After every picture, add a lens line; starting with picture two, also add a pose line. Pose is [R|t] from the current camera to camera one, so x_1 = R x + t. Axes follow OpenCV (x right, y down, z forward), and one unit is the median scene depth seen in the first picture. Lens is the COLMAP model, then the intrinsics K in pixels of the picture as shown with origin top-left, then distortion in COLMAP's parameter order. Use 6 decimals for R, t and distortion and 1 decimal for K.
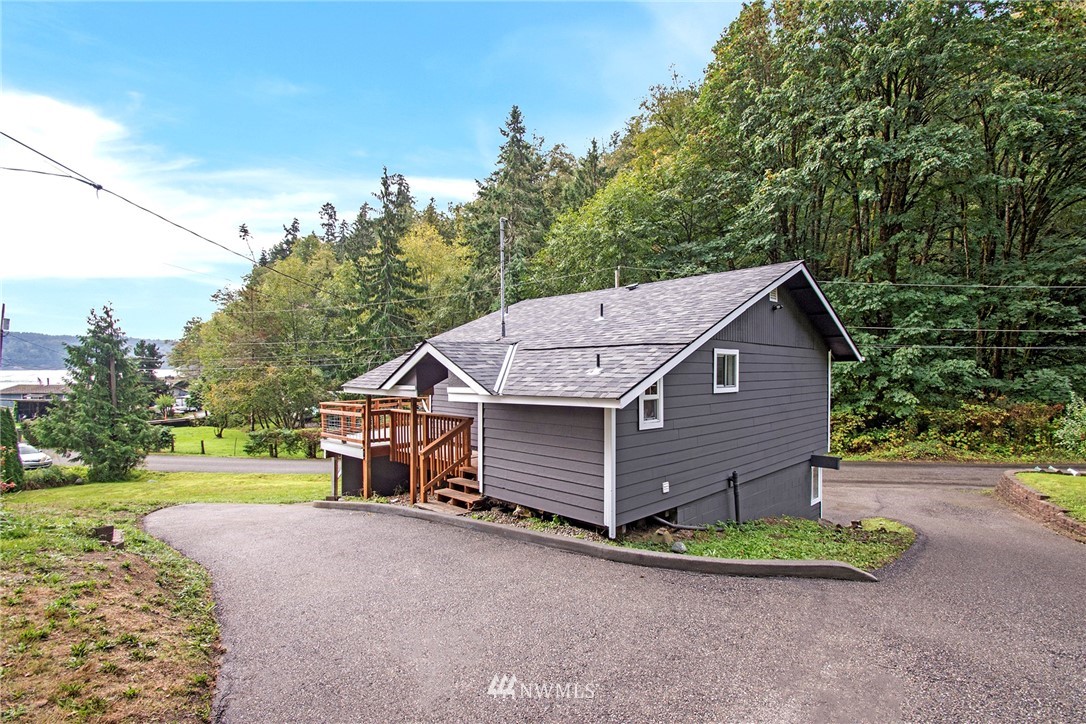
lens RADIAL K [[526.5, 0, 543.0], [0, 526.5, 362.0], [0, 0, 1]] dist [-0.014848, 0.000091]
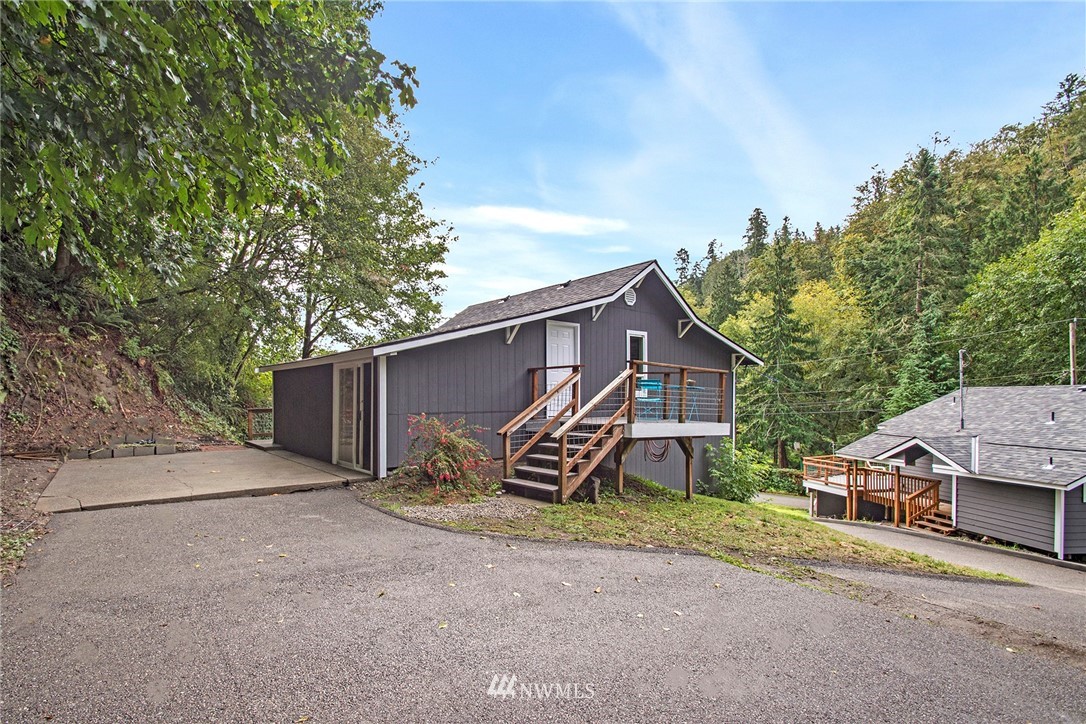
lens RADIAL K [[498.2, 0, 516.1], [0, 498.2, 399.1], [0, 0, 1]] dist [0.003232, -0.010085]
pose [[0.758214, 0.001718, -0.652003, -0.133538], [0.002216, 0.999984, 0.005211, -0.163971], [0.652001, -0.005396, 0.758199, -1.068793]]
